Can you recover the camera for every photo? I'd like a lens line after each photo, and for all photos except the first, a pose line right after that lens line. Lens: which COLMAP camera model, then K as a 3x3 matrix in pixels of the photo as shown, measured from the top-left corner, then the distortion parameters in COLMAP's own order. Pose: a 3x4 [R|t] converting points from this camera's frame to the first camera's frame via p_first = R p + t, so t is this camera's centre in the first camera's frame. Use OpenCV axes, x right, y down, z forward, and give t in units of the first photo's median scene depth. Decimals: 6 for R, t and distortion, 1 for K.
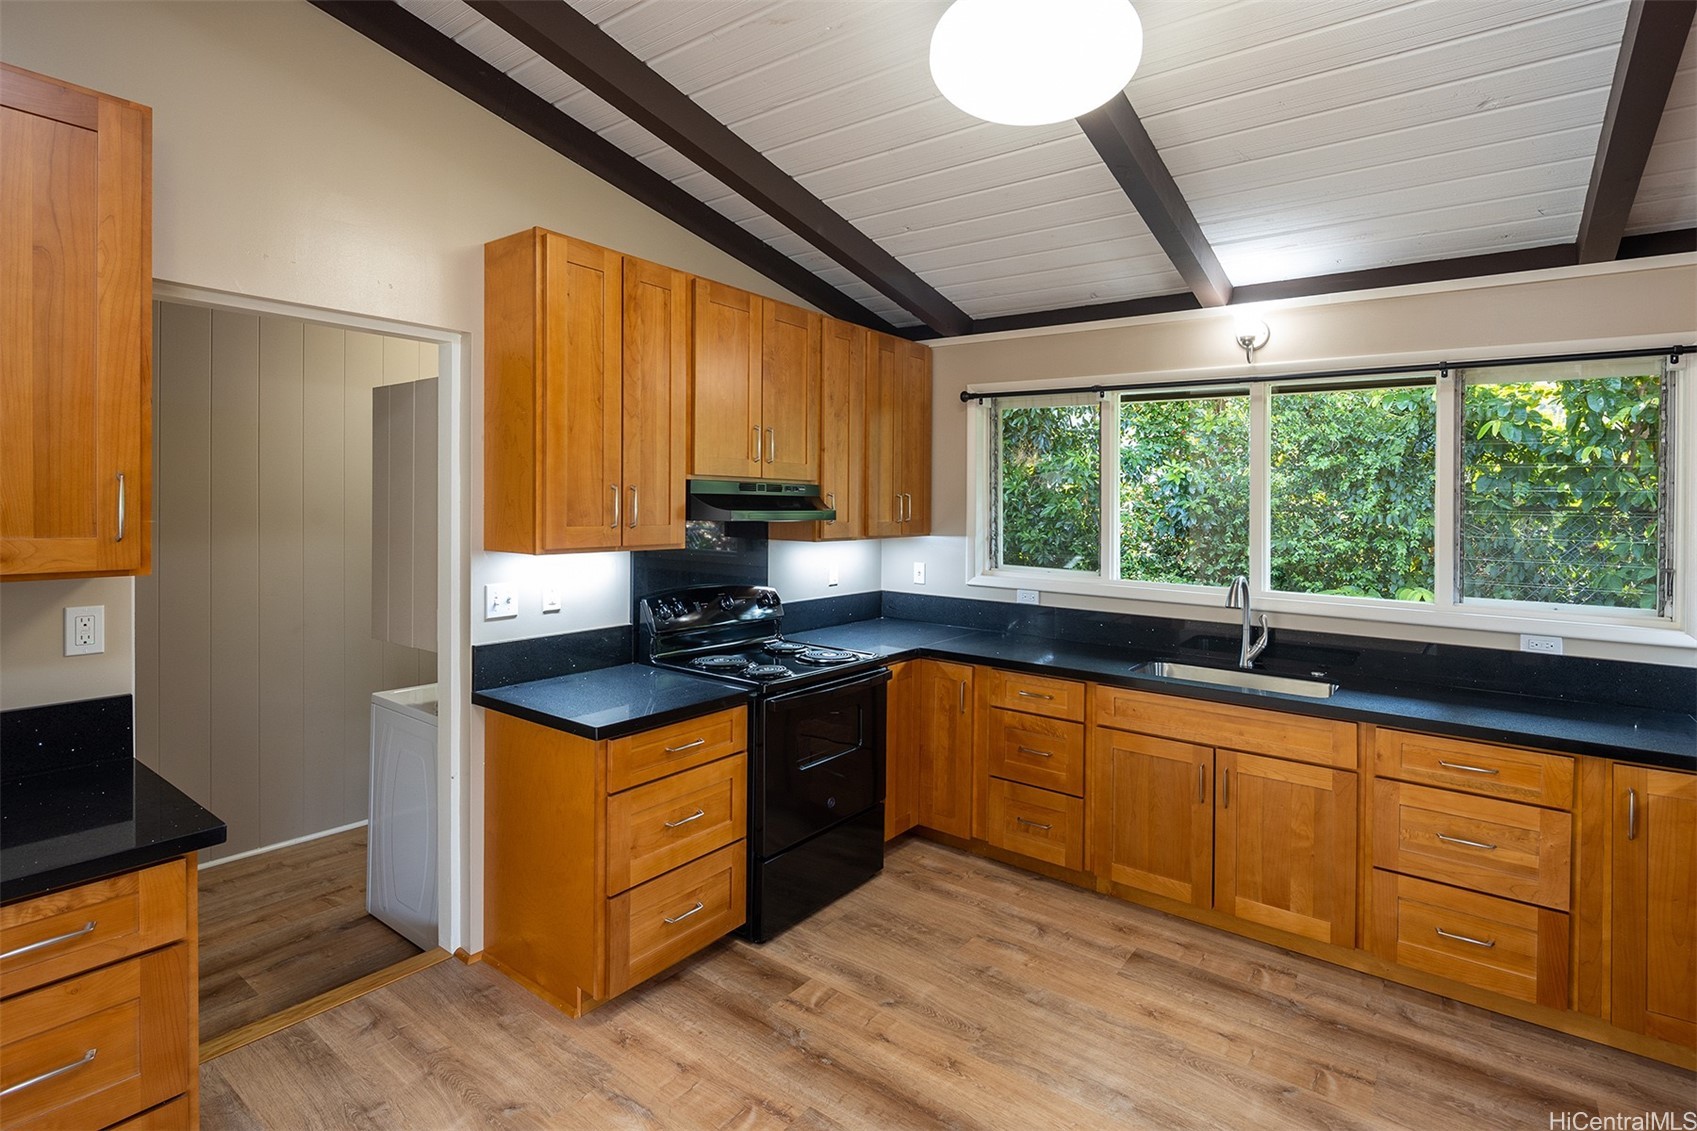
lens RADIAL K [[826.5, 0, 878.5], [0, 826.5, 515.0], [0, 0, 1]] dist [0.006578, -0.003490]
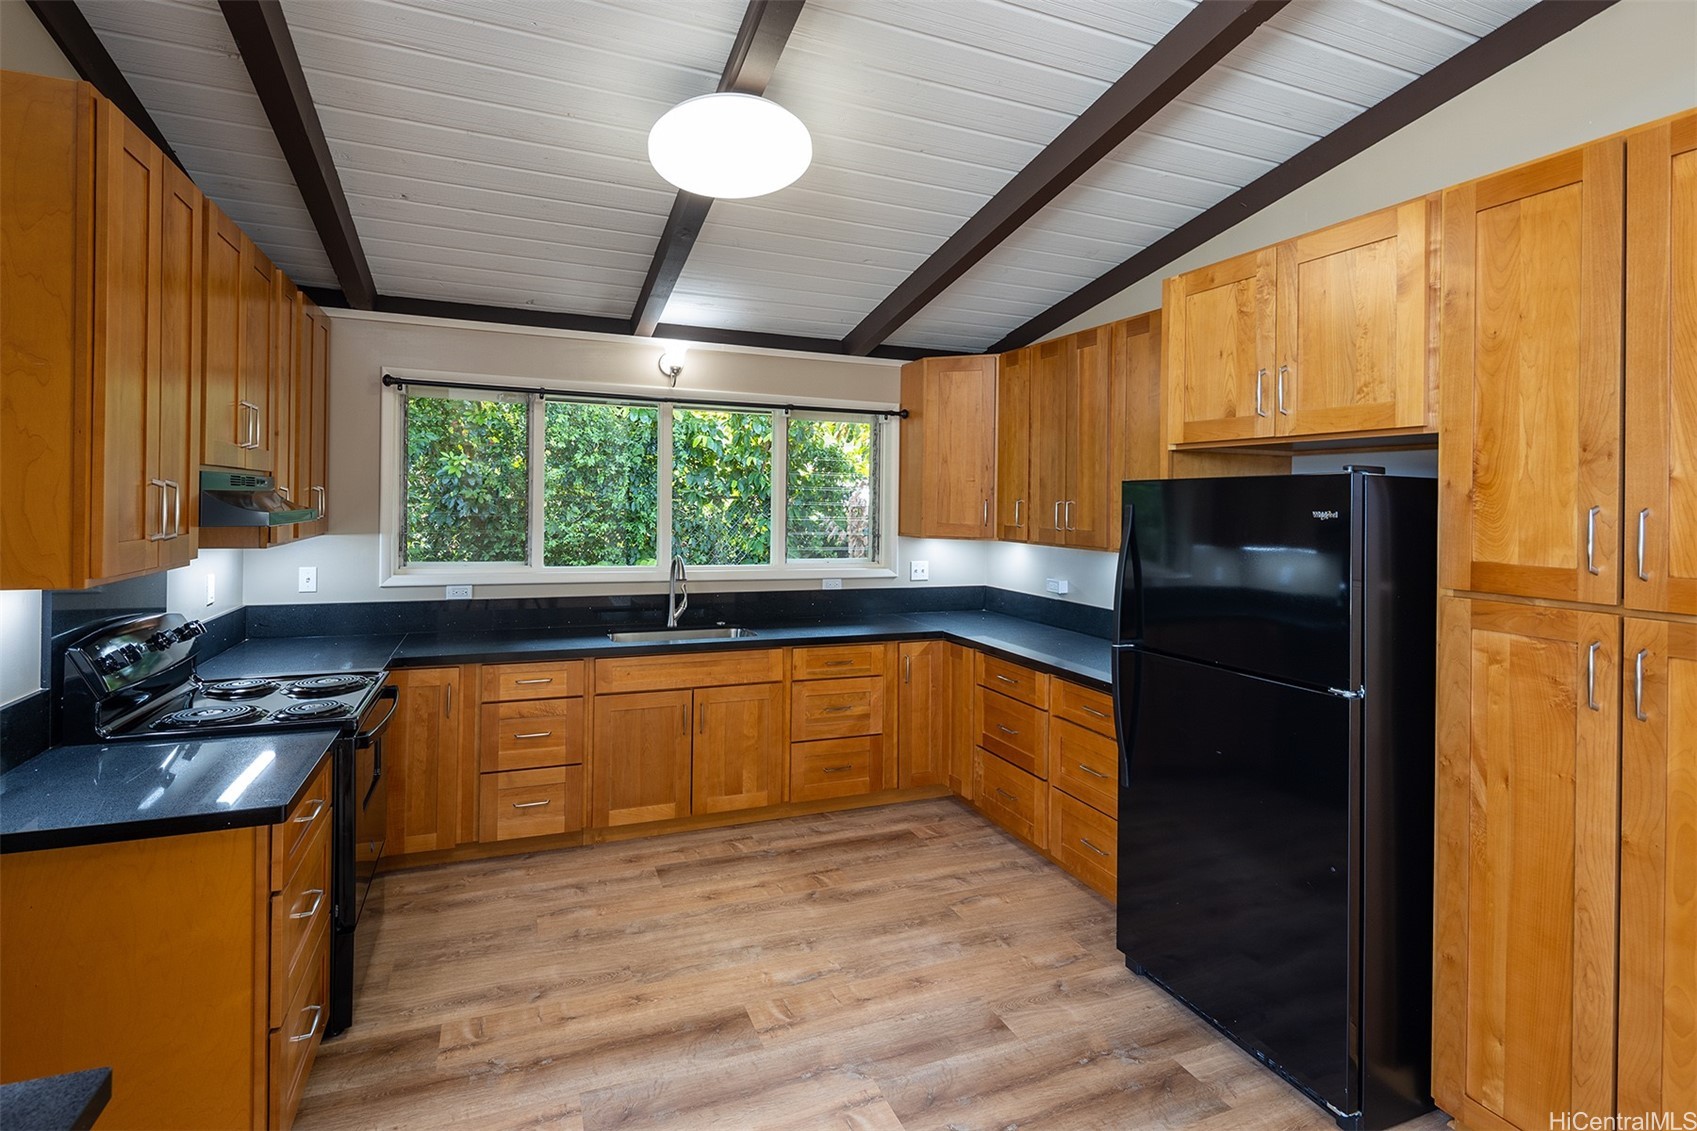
lens RADIAL K [[826.5, 0, 830.7], [0, 826.5, 503.1], [0, 0, 1]] dist [0.006578, -0.003490]
pose [[0.529804, -0.012082, 0.848034, -0.557745], [0.007811, 0.999926, 0.009366, -0.017425], [-0.848084, 0.001662, 0.529859, 0.136169]]
